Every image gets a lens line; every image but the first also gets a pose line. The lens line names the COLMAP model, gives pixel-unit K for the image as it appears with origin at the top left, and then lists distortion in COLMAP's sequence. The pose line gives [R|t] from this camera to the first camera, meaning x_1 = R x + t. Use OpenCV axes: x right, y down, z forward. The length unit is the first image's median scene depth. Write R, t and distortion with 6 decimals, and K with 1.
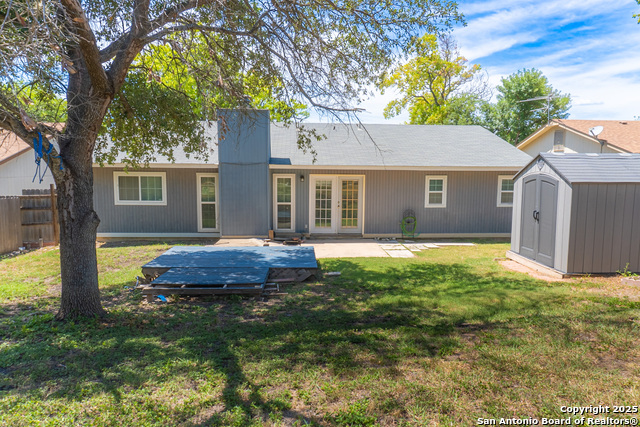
lens RADIAL K [[428.0, 0, 320.0], [0, 428.0, 213.5], [0, 0, 1]] dist [-0.020243, 0.002225]
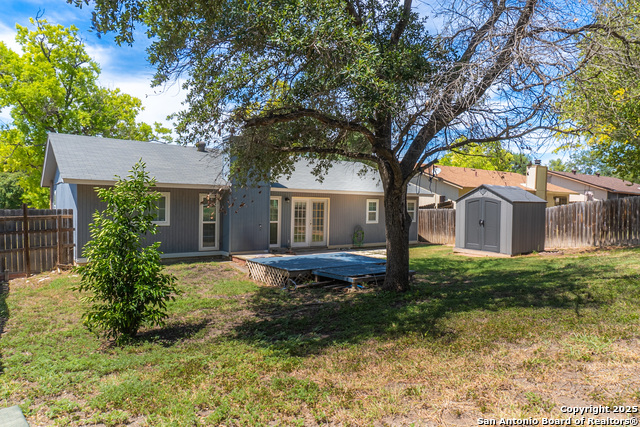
lens RADIAL K [[428.0, 0, 320.0], [0, 428.0, 213.5], [0, 0, 1]] dist [-0.020243, 0.002225]
pose [[0.837996, -0.005182, 0.545651, -0.604678], [0.043269, 0.997437, -0.056979, 0.024457], [-0.543958, 0.071358, 0.836073, -0.020284]]
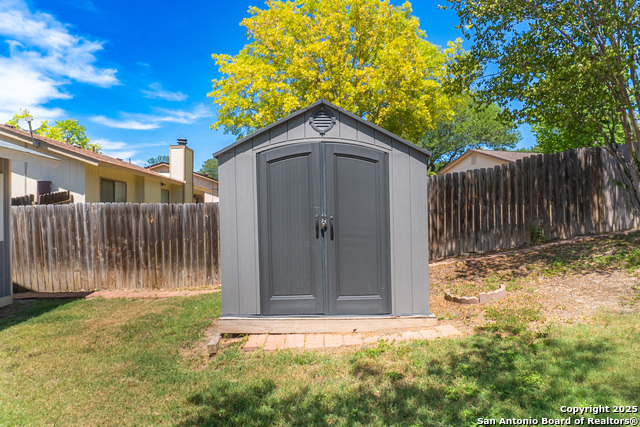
lens RADIAL K [[428.0, 0, 320.0], [0, 428.0, 213.5], [0, 0, 1]] dist [-0.020243, 0.002225]
pose [[0.007356, -0.000433, 0.999973, 0.003025], [0.115408, 0.993318, -0.000419, -0.005643], [-0.993291, 0.115408, 0.007357, 0.671454]]
